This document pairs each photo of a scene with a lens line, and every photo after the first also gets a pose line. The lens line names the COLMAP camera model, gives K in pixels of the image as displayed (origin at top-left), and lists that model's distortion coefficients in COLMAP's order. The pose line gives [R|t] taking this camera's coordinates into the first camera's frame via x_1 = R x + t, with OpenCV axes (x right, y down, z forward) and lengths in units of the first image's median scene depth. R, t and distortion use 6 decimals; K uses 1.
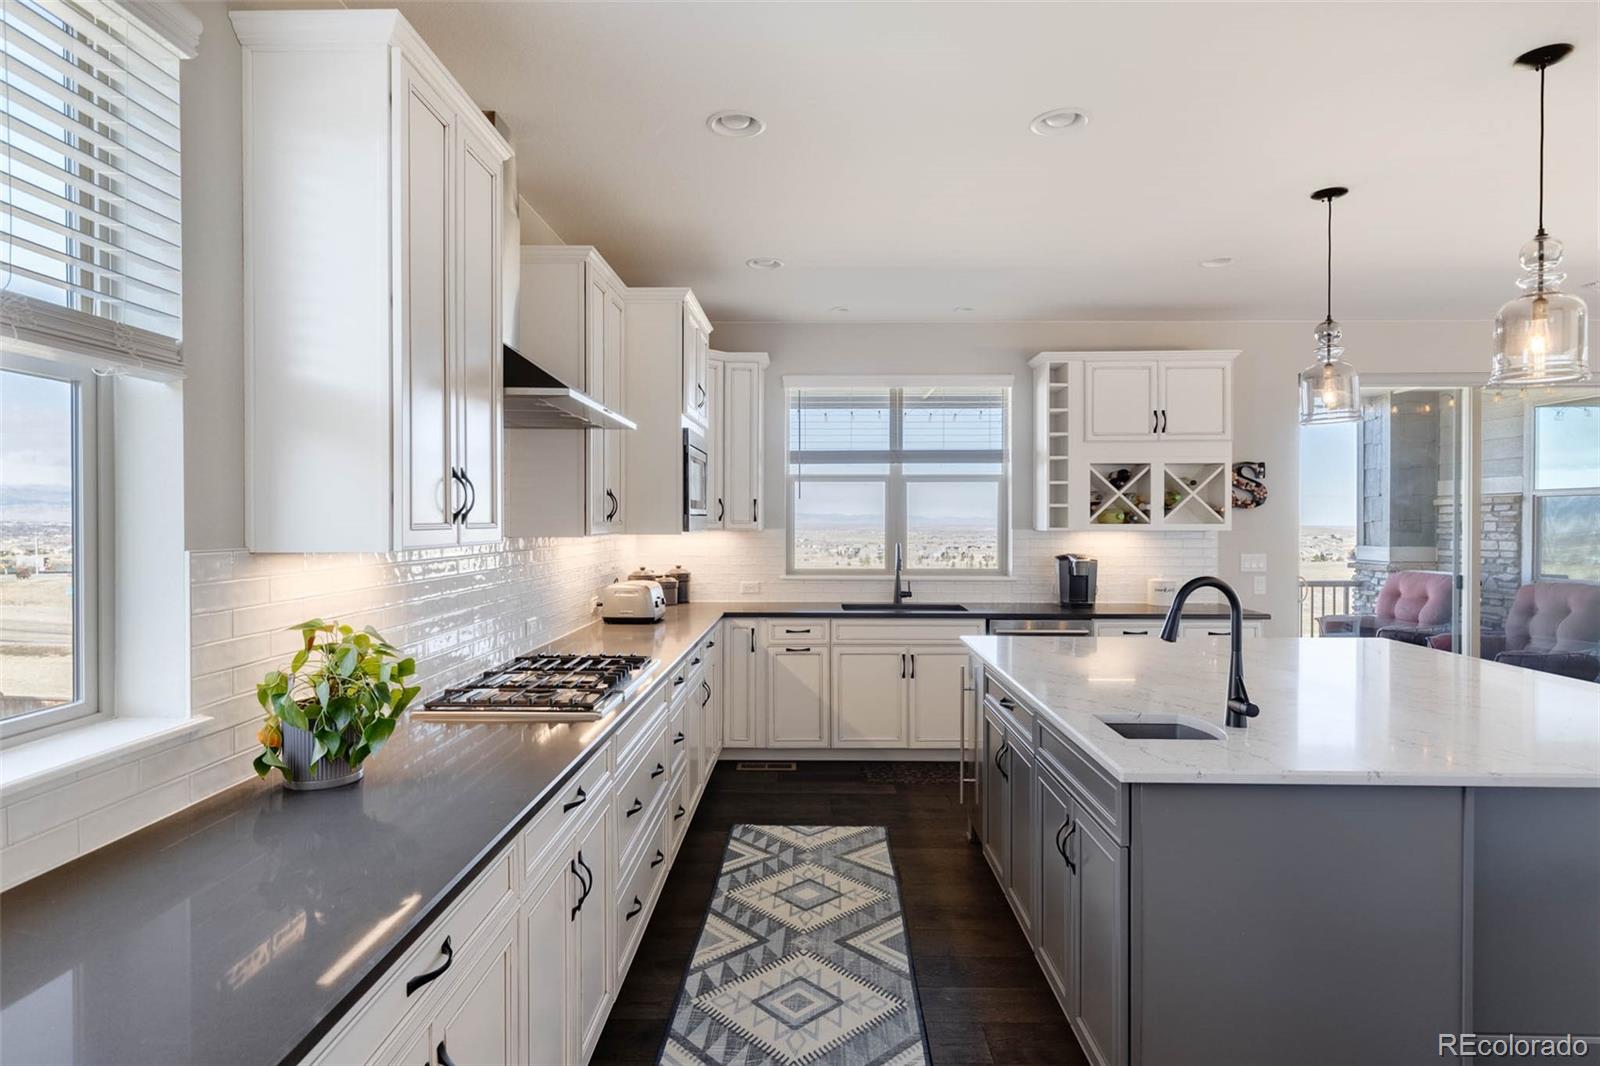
lens RADIAL K [[861.1, 0, 800.0], [0, 861.1, 533.0], [0, 0, 1]] dist [-0.001067, -0.000104]
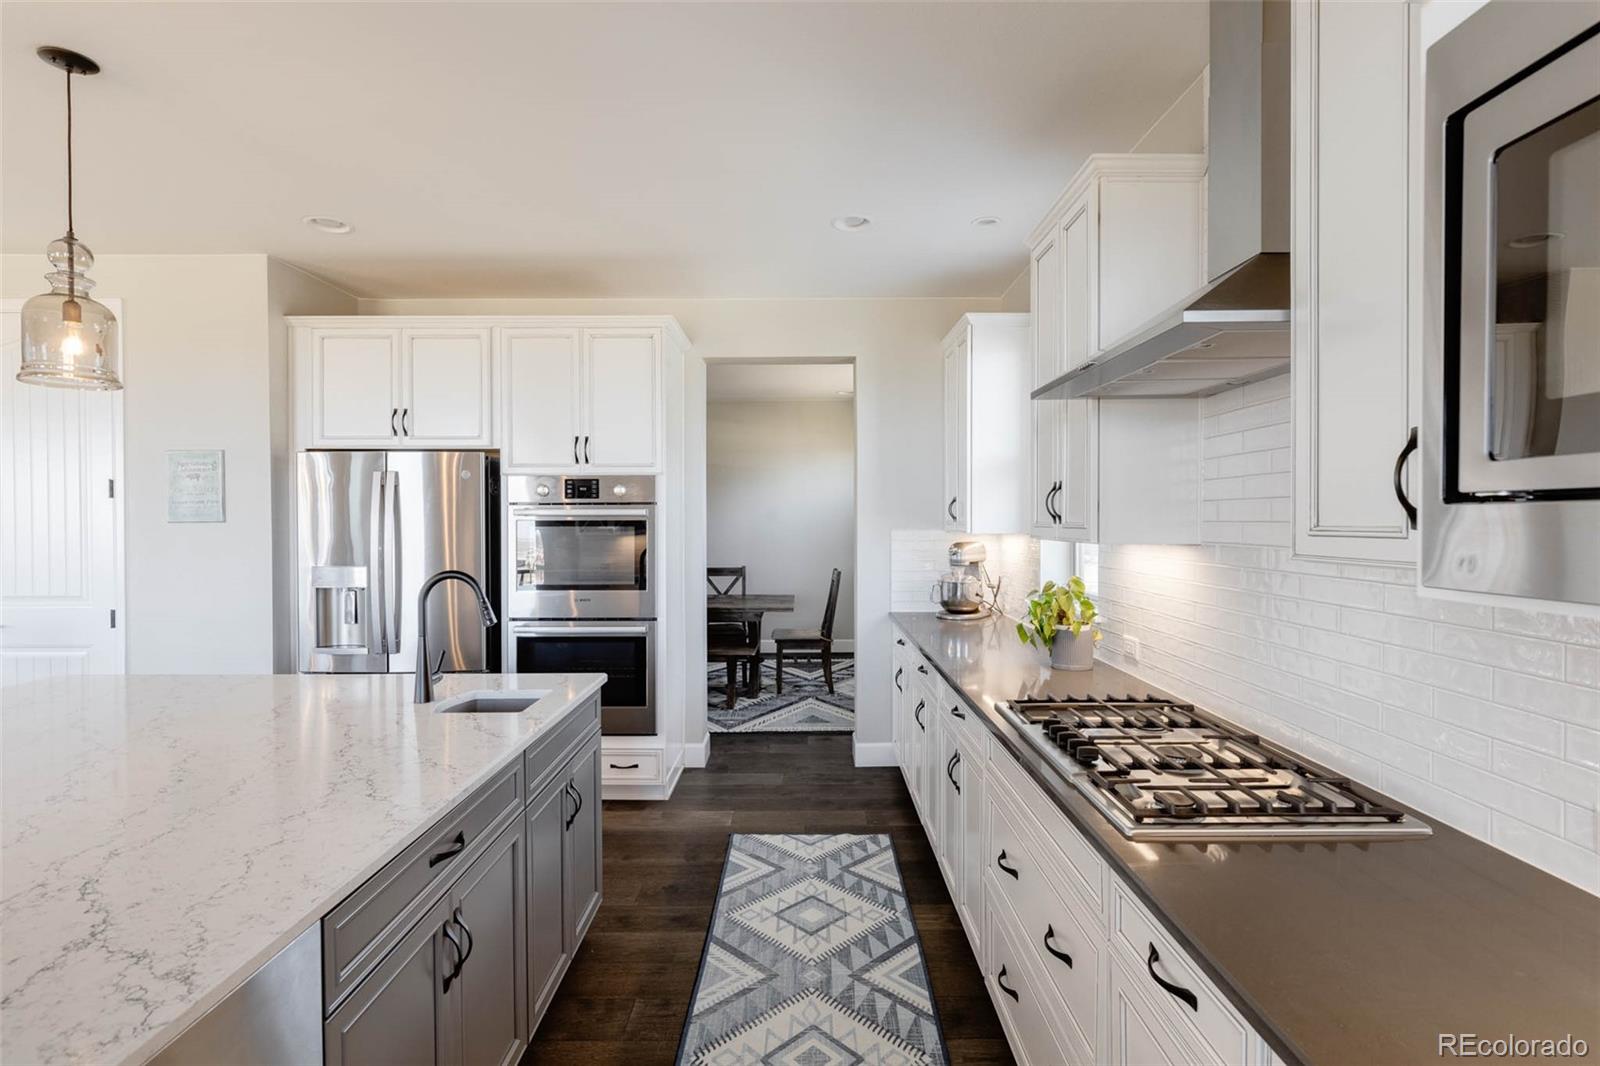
lens RADIAL K [[798.1, 0, 800.0], [0, 798.1, 533.0], [0, 0, 1]] dist [0.000001, -0.000011]
pose [[-0.999414, 0.004352, -0.033951, 0.051979], [0.003630, 0.999766, 0.021310, -0.020686], [0.034036, 0.021175, -0.999196, 1.979915]]
